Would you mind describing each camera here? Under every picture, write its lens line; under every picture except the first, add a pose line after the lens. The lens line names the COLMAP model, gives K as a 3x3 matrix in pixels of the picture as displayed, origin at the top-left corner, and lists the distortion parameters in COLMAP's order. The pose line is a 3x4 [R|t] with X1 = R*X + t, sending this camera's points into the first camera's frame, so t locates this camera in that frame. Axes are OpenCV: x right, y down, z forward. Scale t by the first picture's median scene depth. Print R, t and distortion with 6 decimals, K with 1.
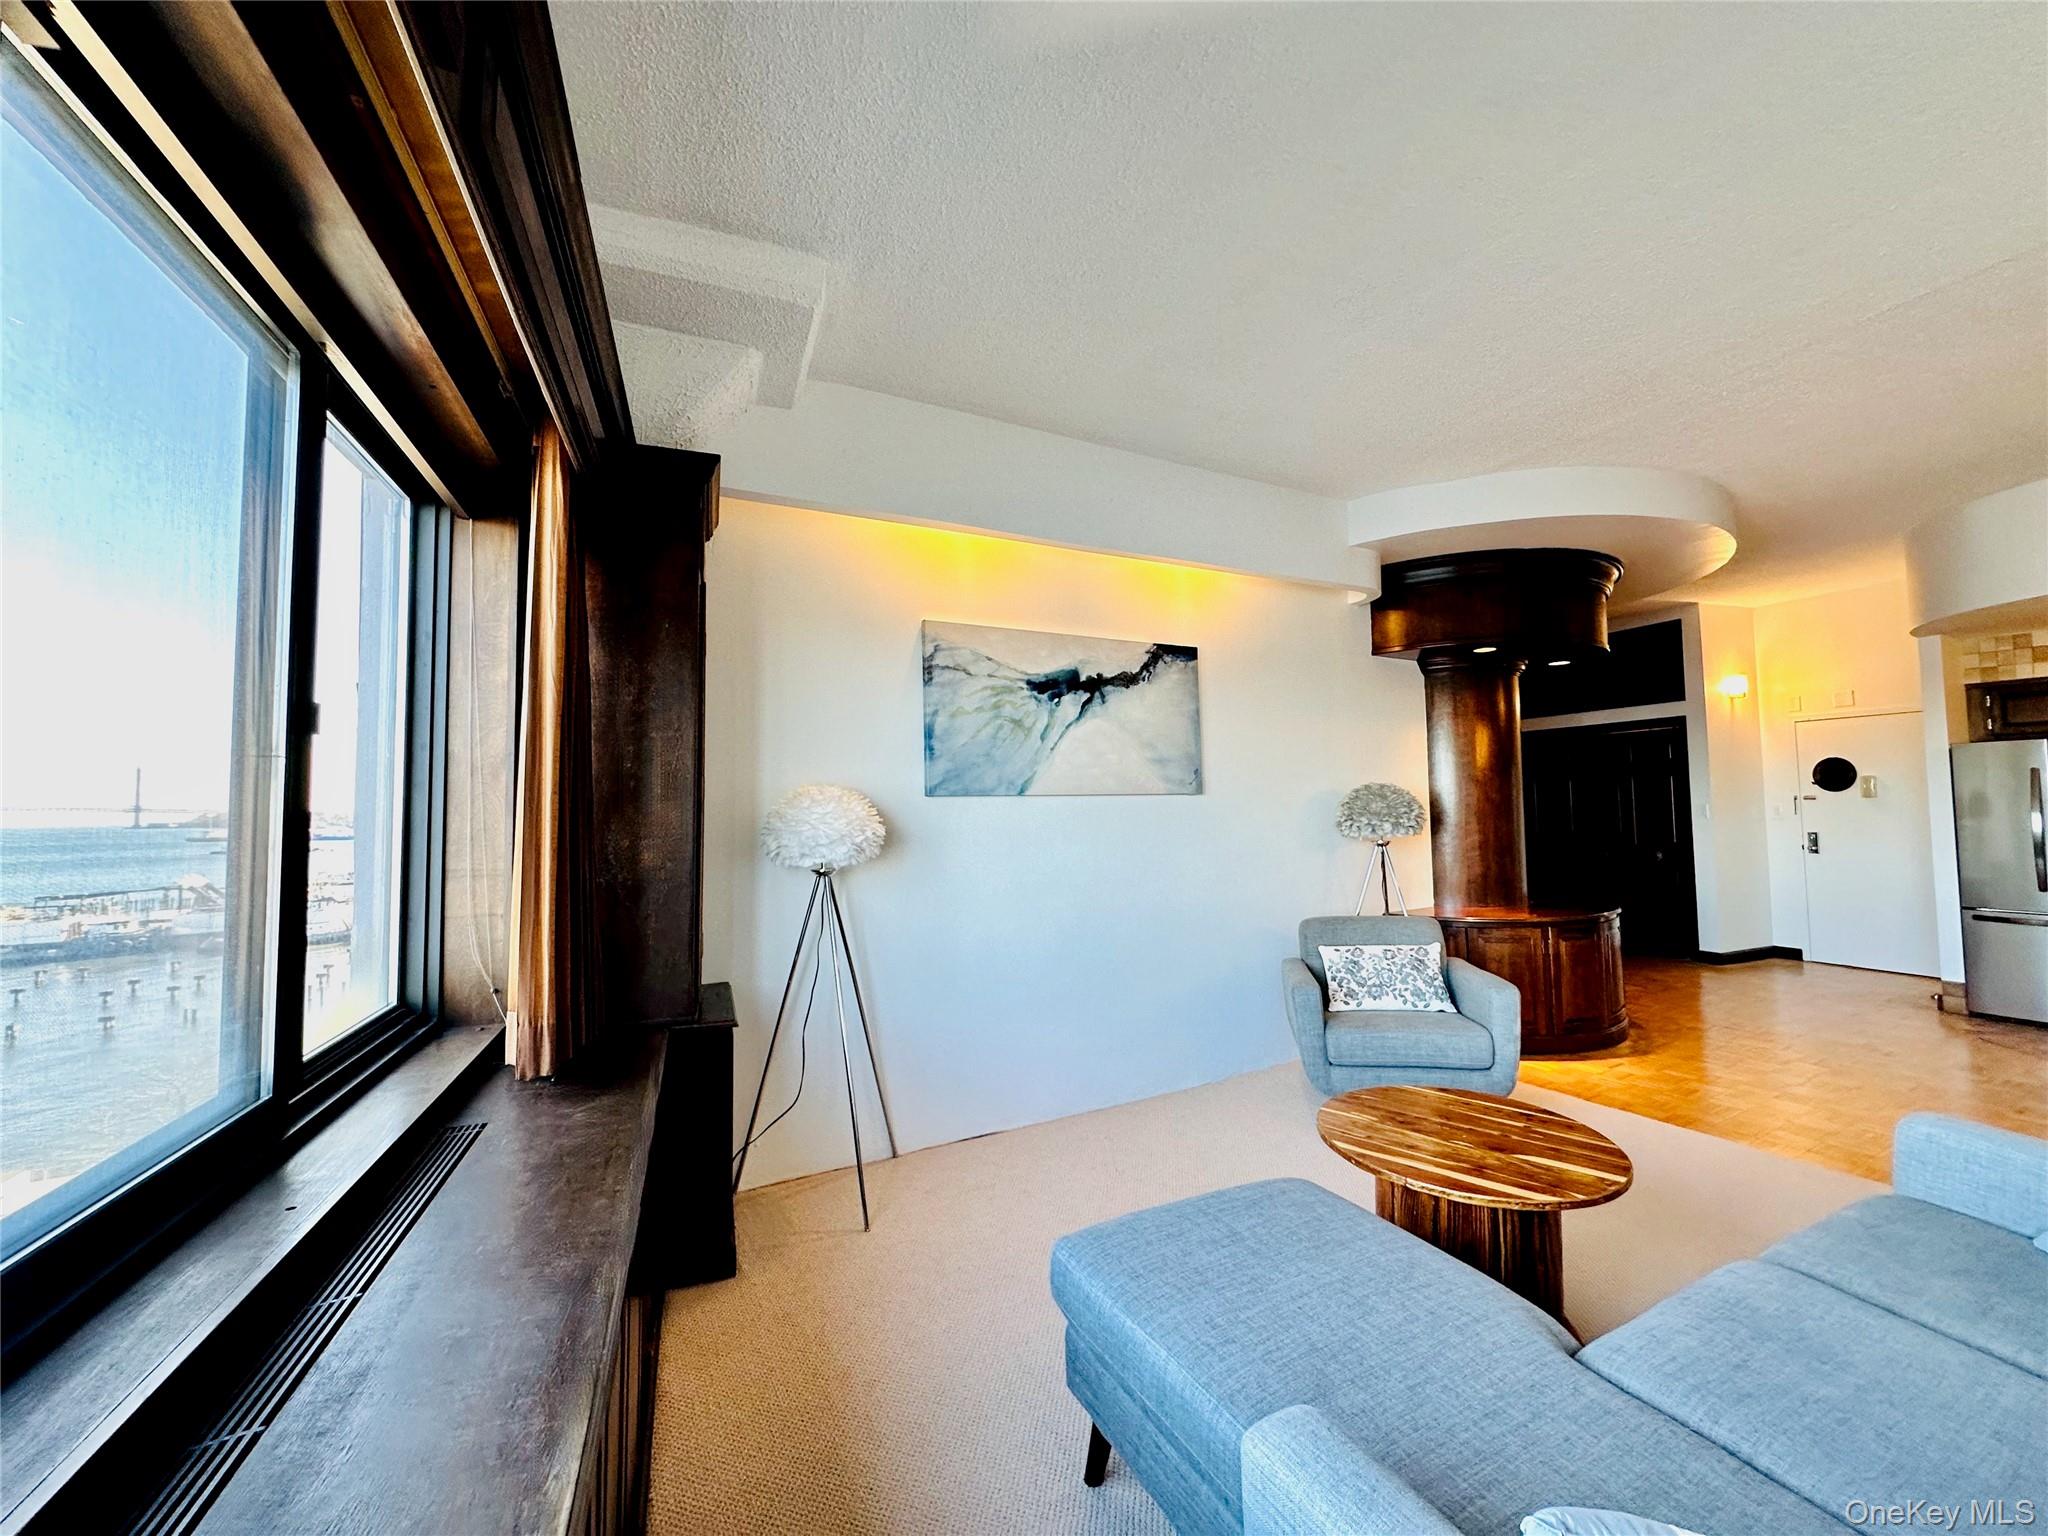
lens RADIAL K [[819.0, 0, 1024.5], [0, 819.0, 764.9], [0, 0, 1]] dist [-0.003518, 0.000543]
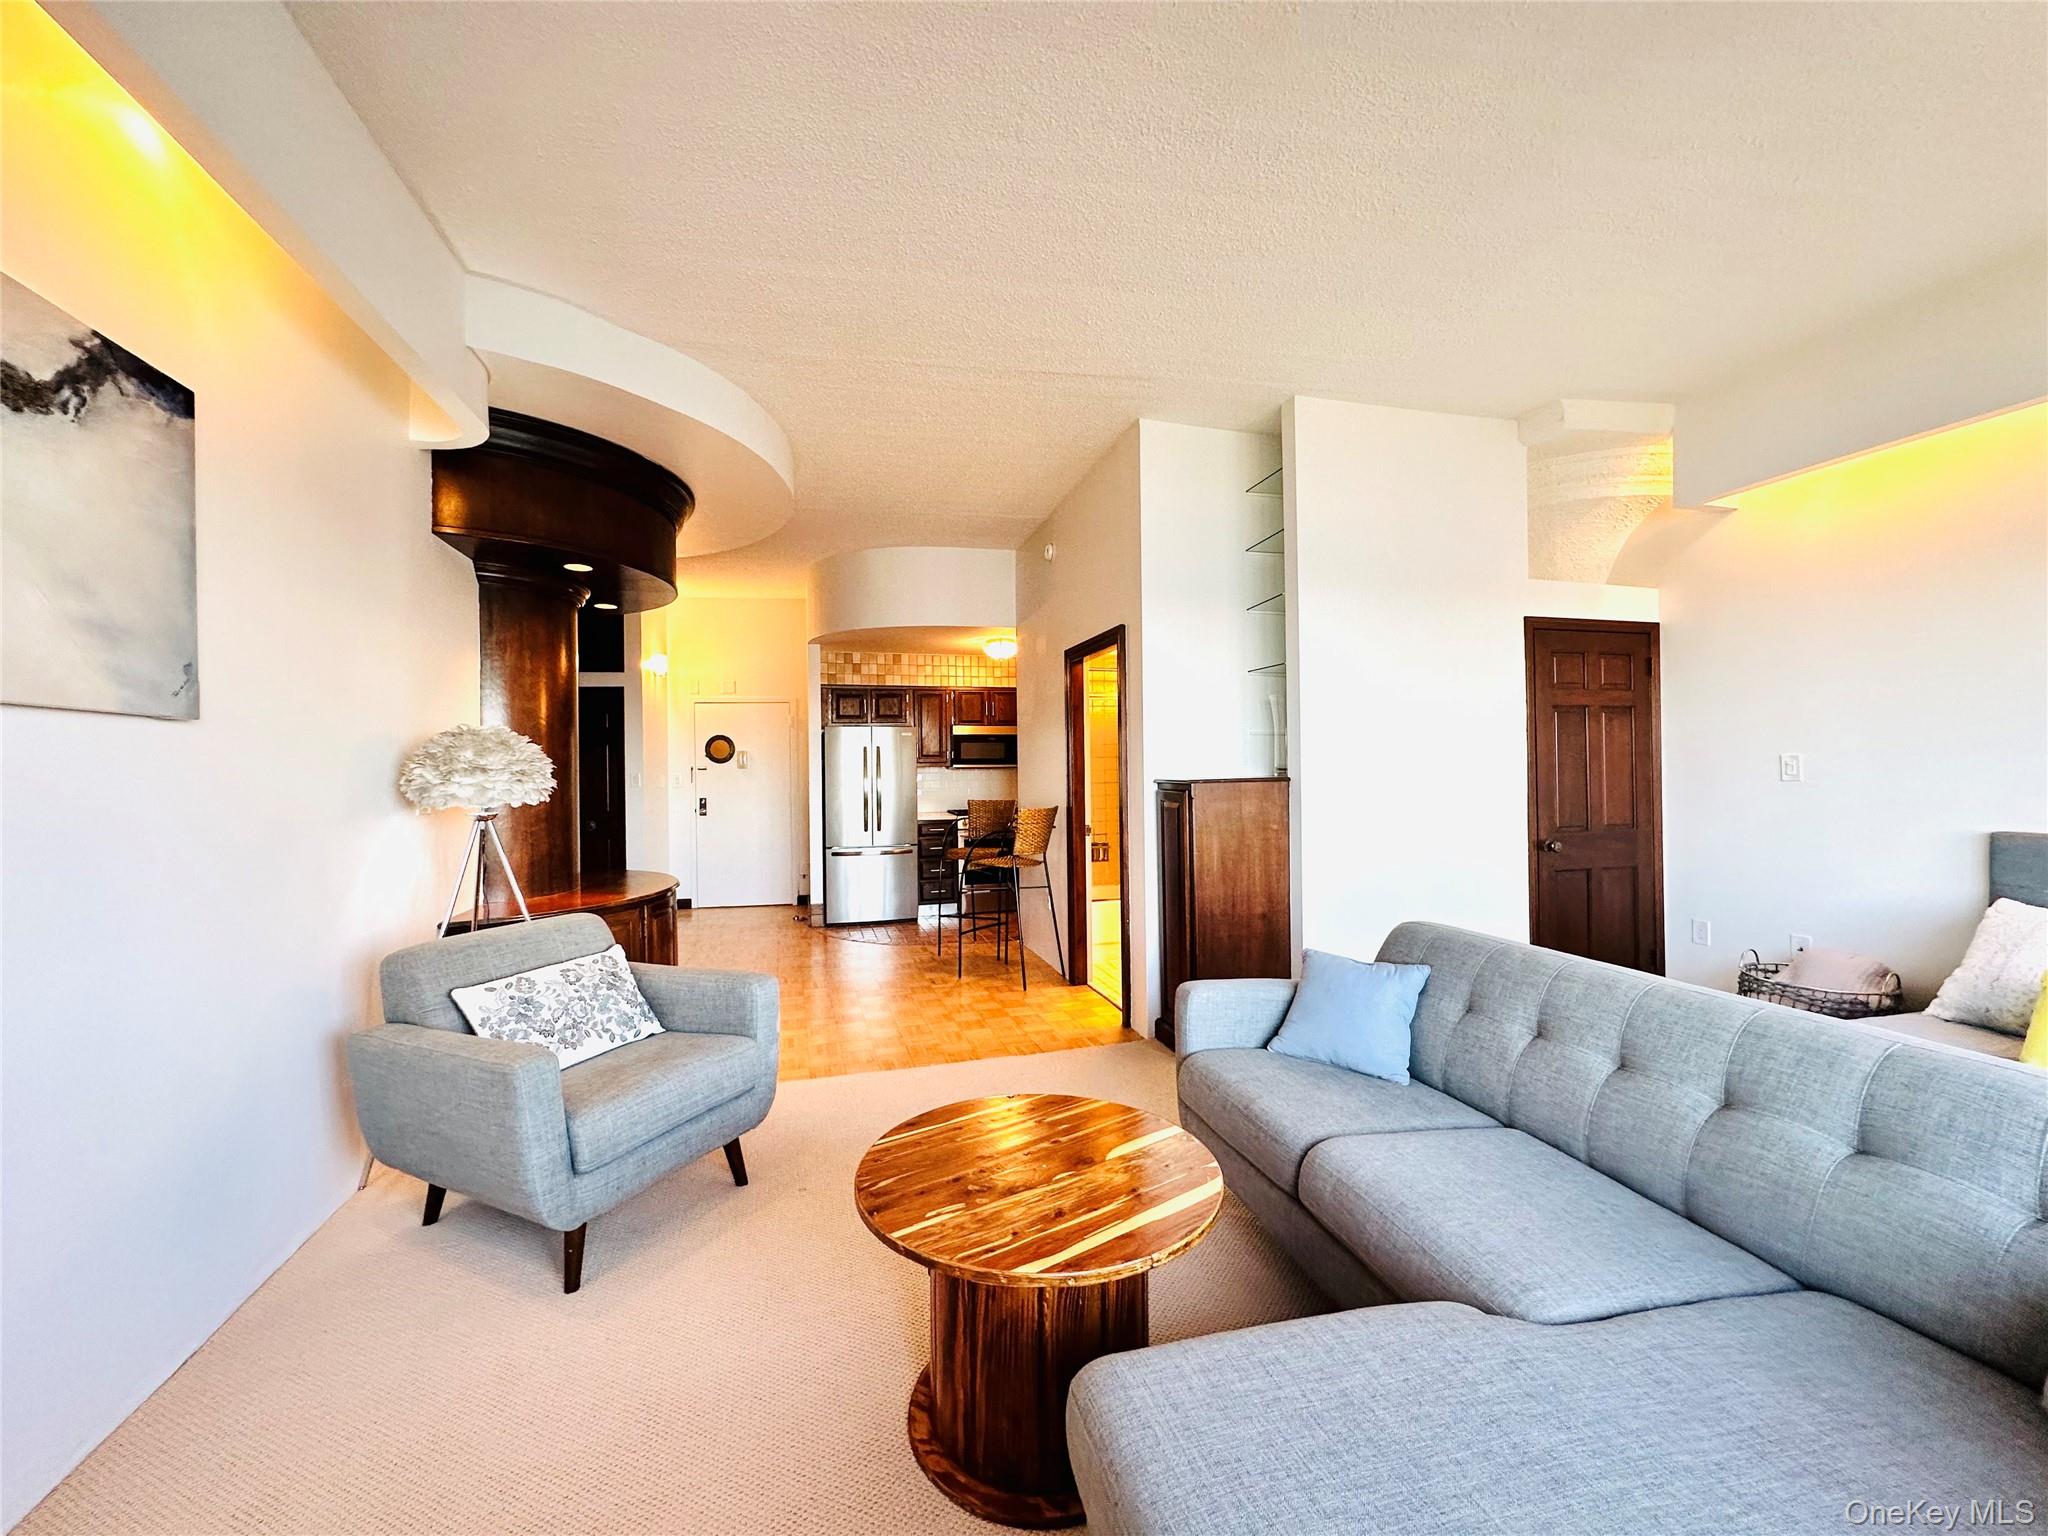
lens RADIAL K [[815.3, 0, 1025.6], [0, 815.3, 766.0], [0, 0, 1]] dist [-0.003404, 0.000454]
pose [[0.229911, 0.018042, 0.973044, -0.122009], [-0.040677, 0.999133, -0.008915, 0.049724], [-0.972361, -0.037531, 0.230445, 0.485854]]
